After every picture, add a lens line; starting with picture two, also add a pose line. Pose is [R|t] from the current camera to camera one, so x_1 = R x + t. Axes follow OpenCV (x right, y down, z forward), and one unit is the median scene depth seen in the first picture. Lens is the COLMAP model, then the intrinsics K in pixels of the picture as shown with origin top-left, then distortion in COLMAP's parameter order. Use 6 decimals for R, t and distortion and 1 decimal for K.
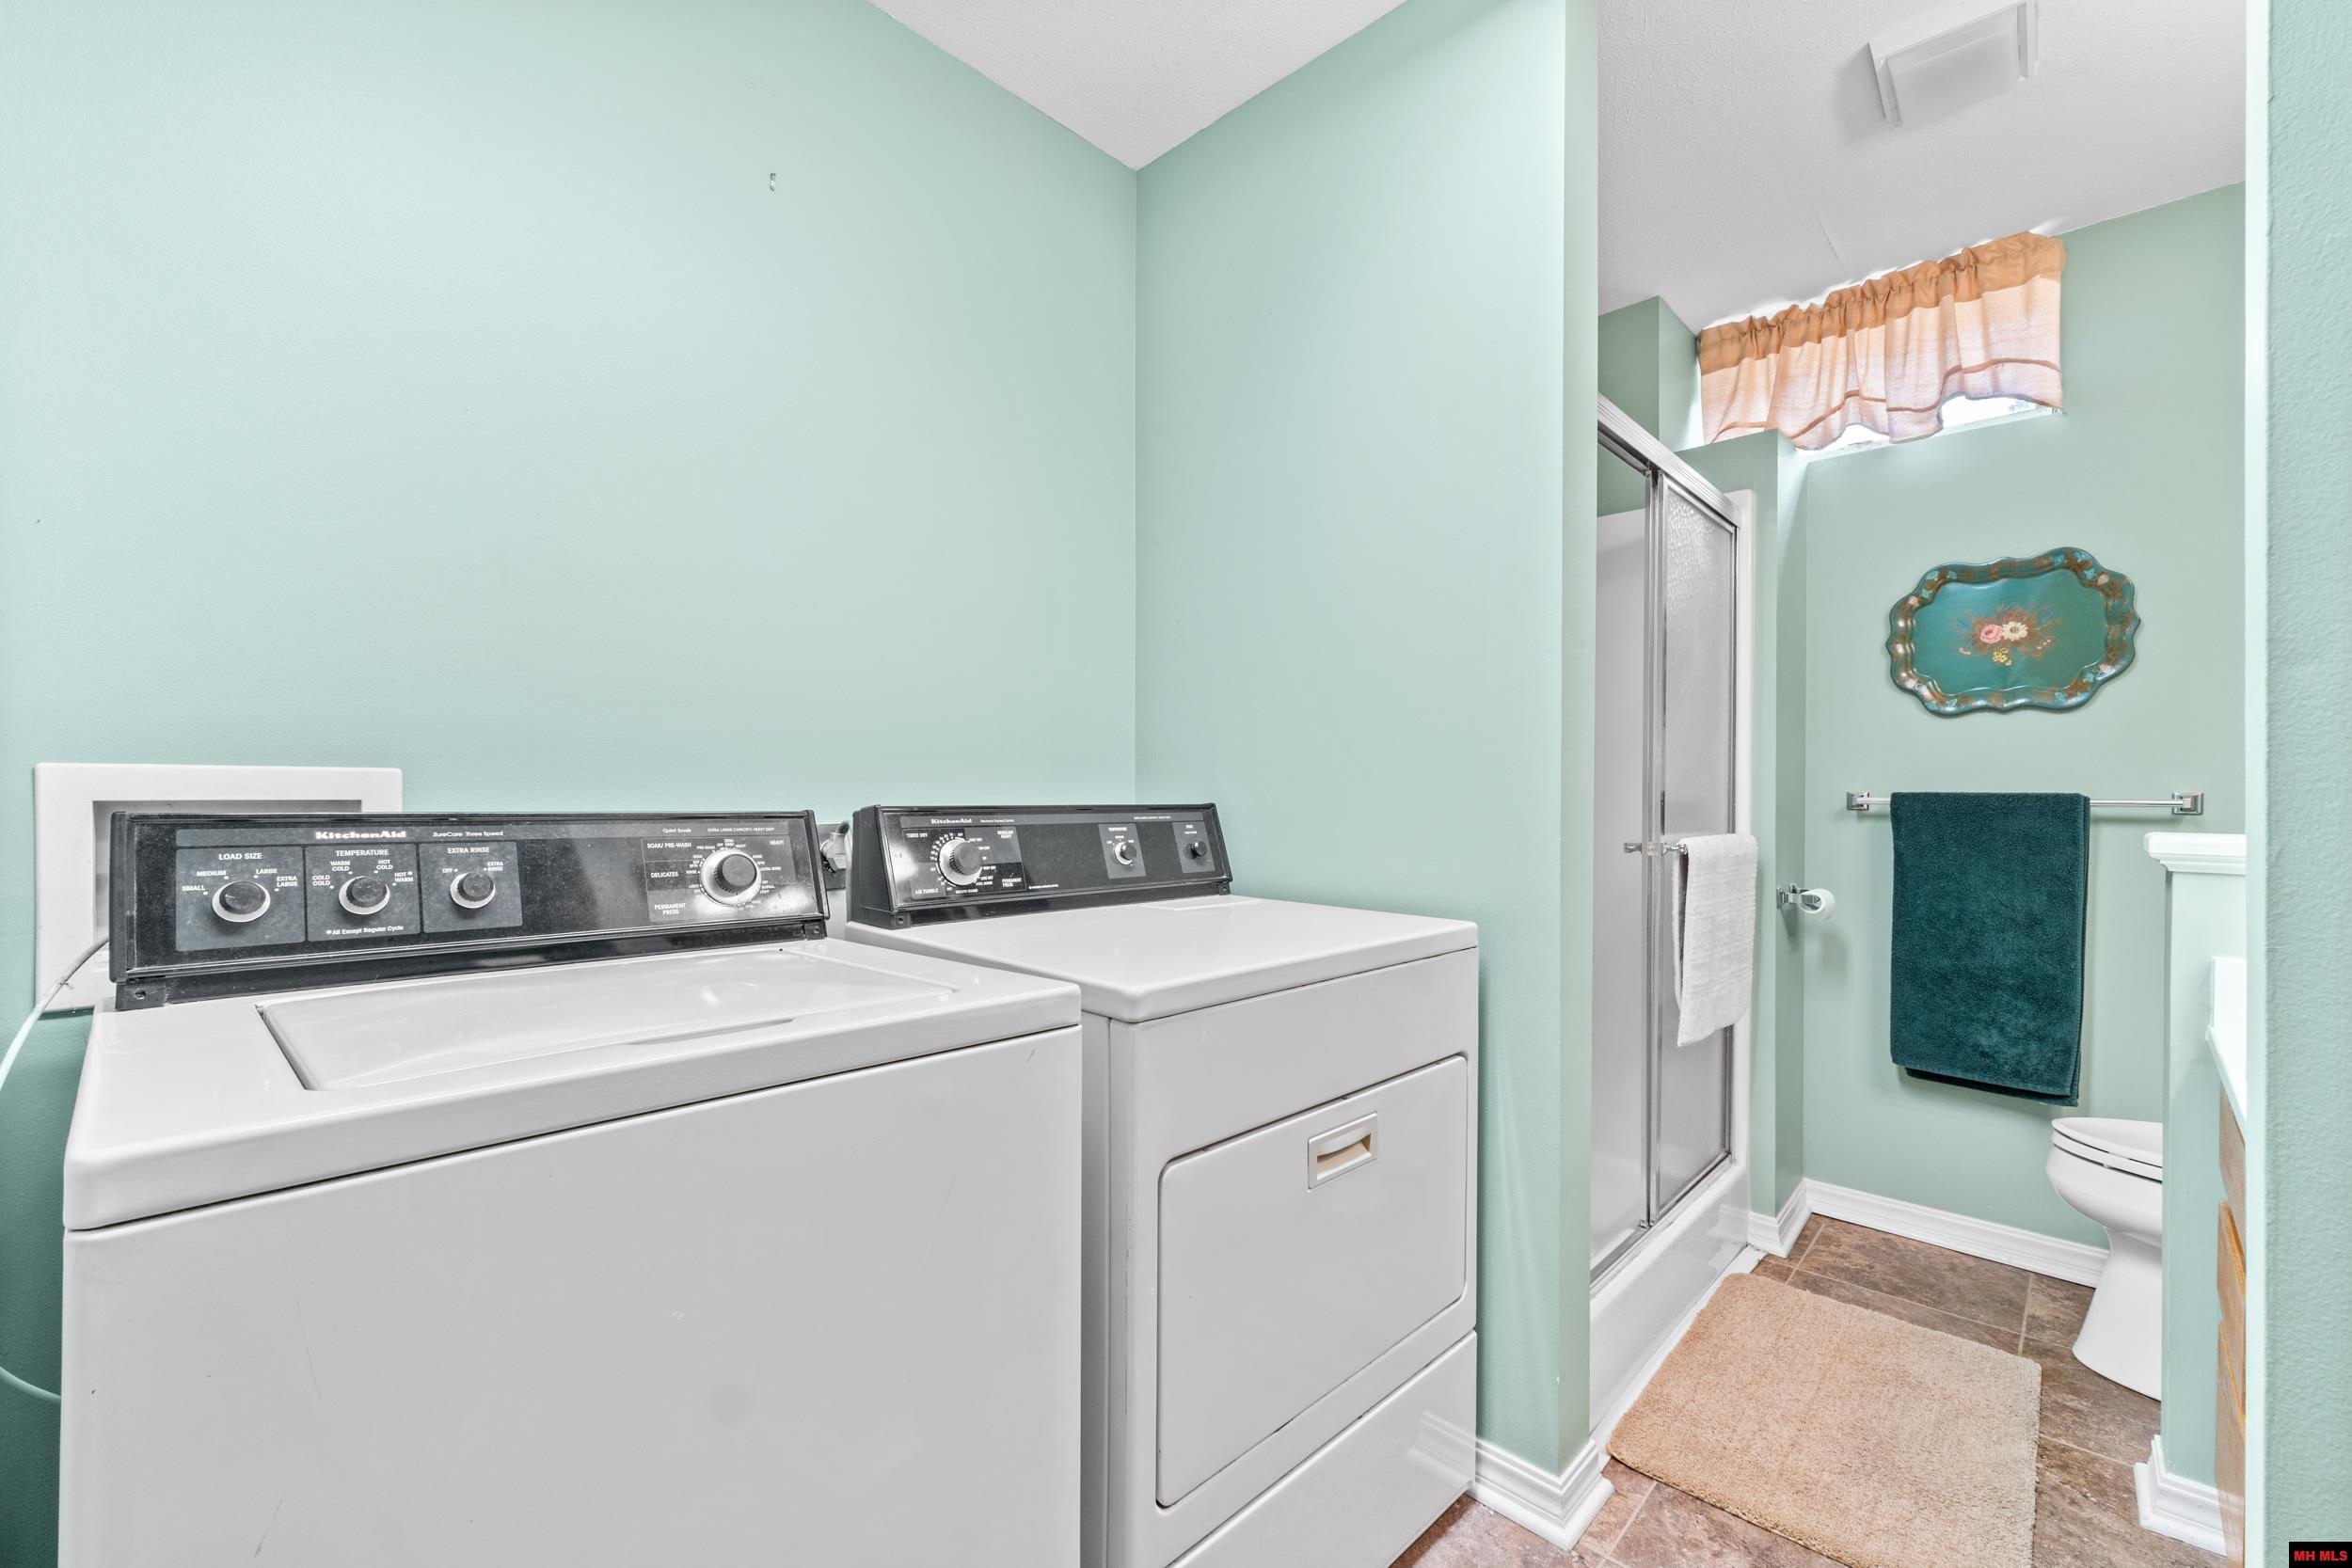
lens RADIAL K [[989.8, 0, 1170.3], [0, 989.8, 798.4], [0, 0, 1]] dist [0.004755, -0.000177]
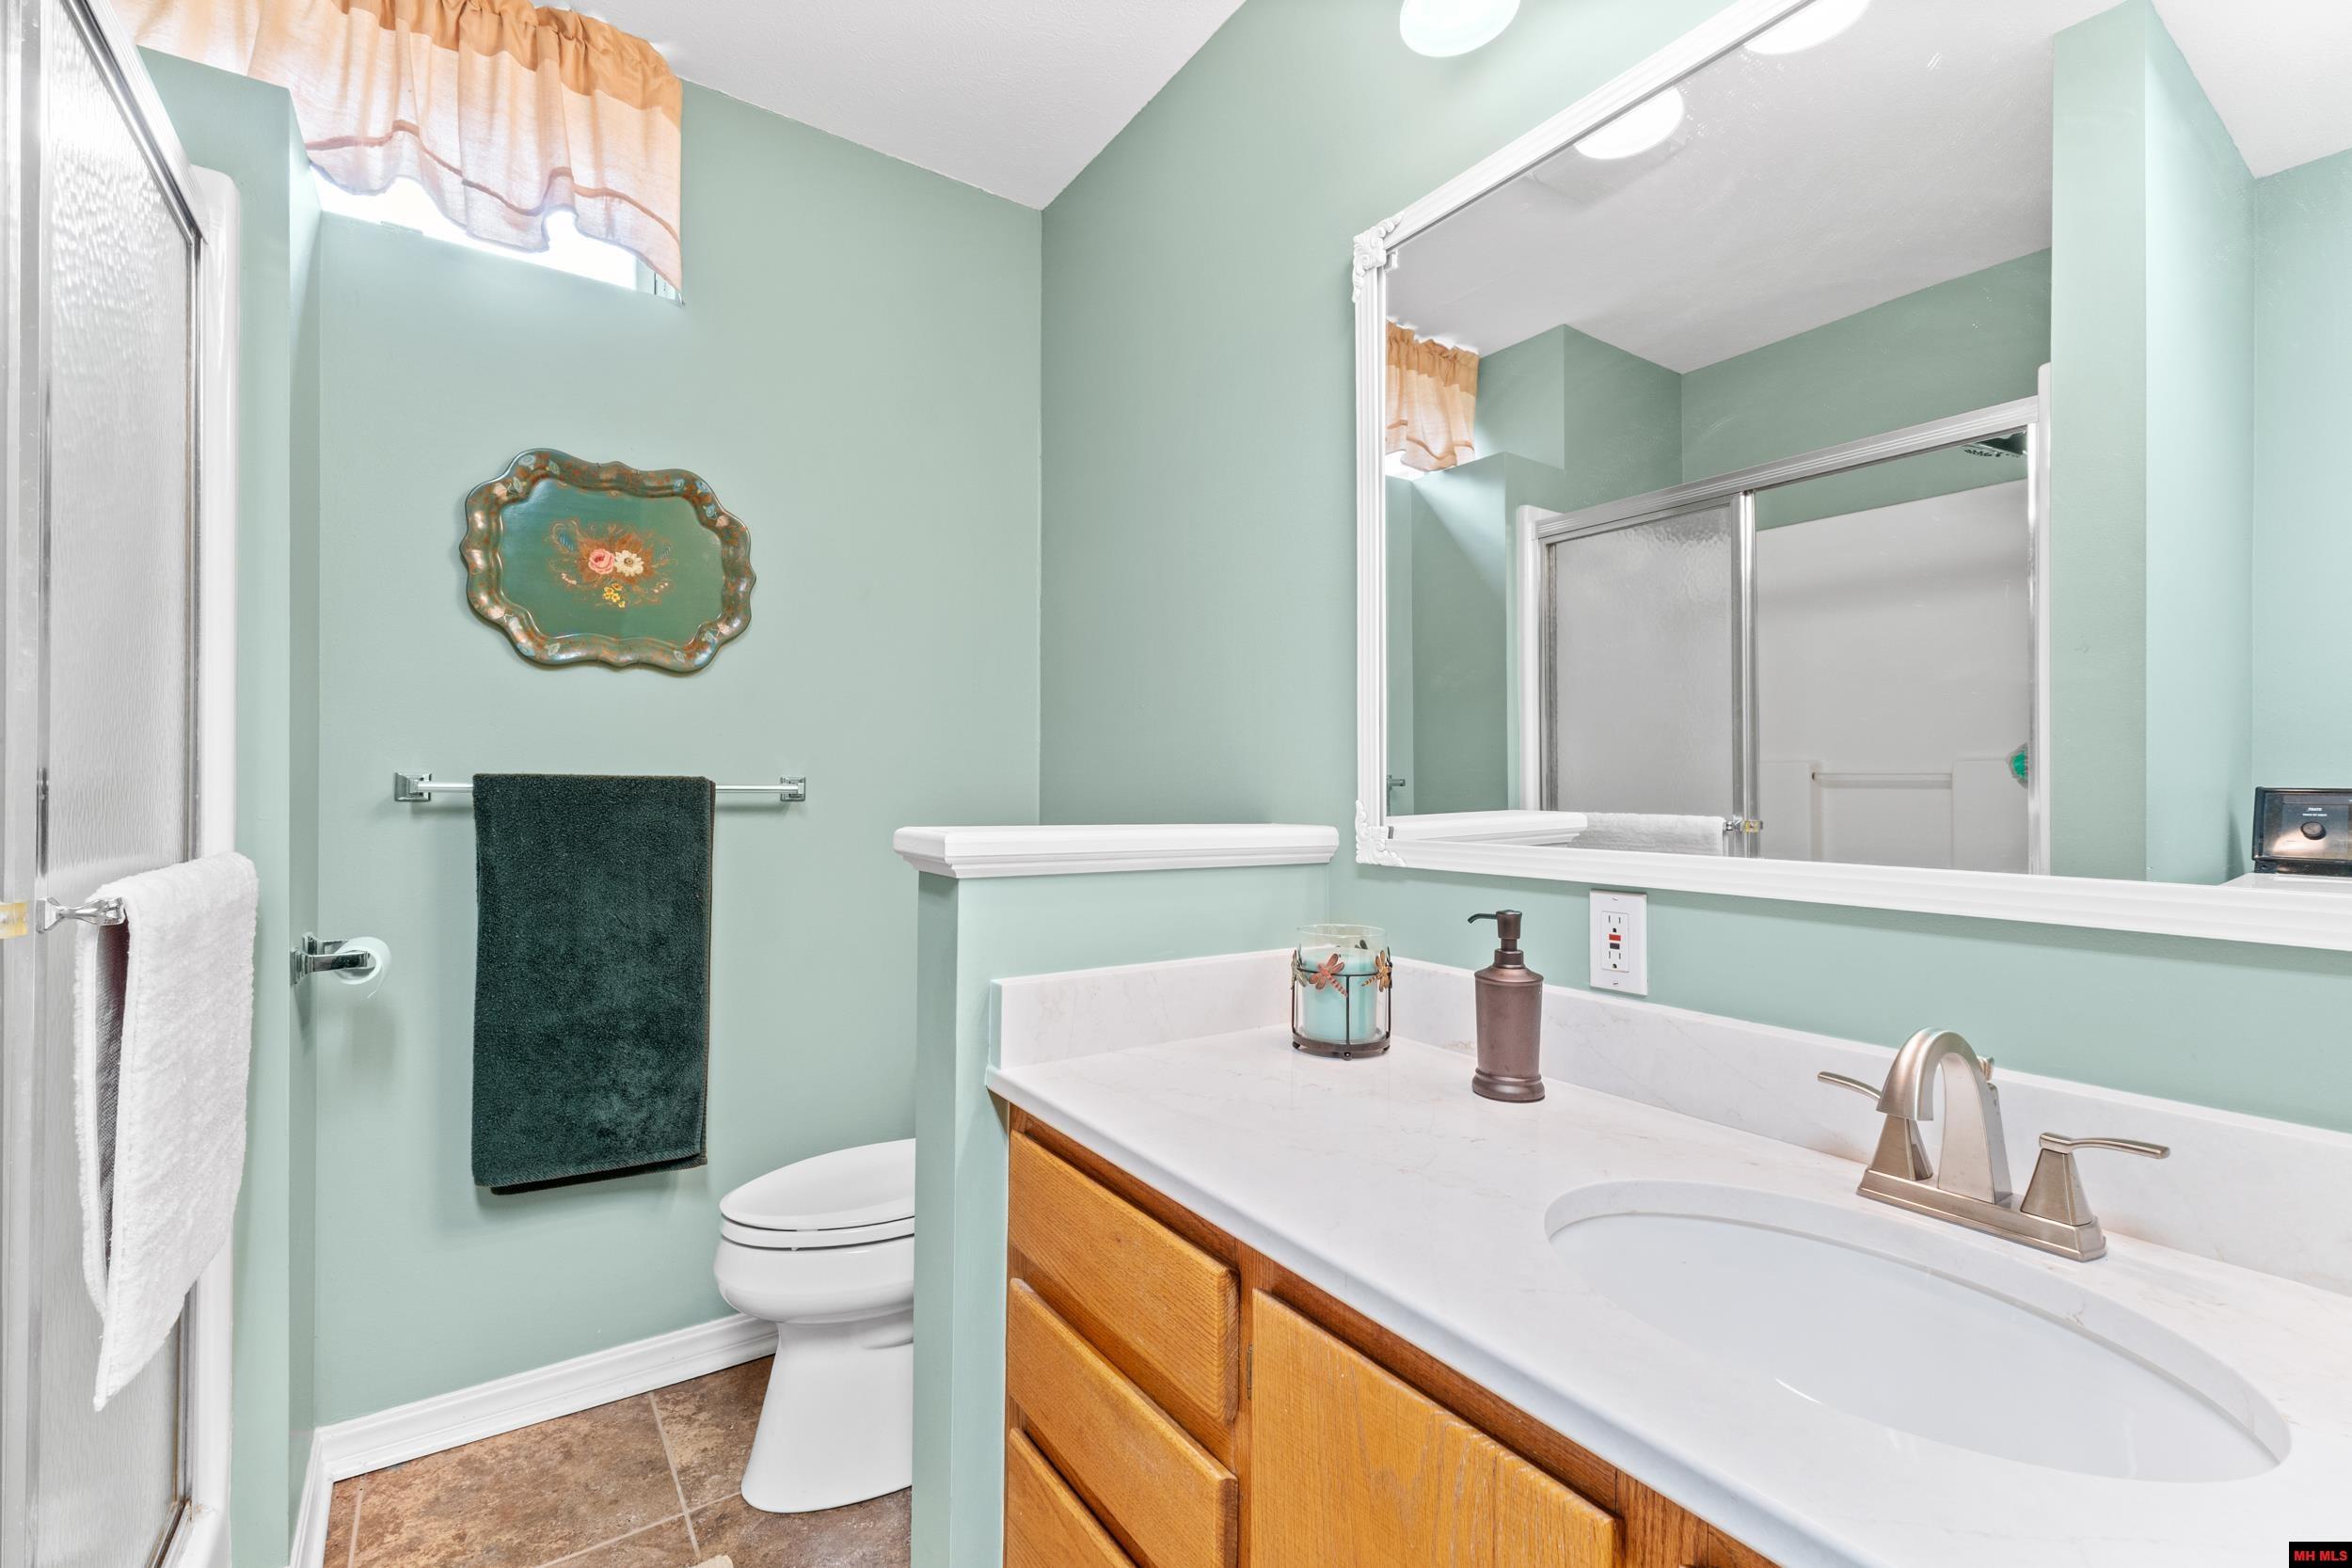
lens RADIAL K [[989.8, 0, 1165.5], [0, 989.8, 785.5], [0, 0, 1]] dist [0.004755, -0.000177]
pose [[0.192423, -0.004354, 0.981302, 0.181537], [-0.000438, 0.999990, 0.004523, -0.001674], [-0.981312, -0.001300, 0.192419, 0.448870]]
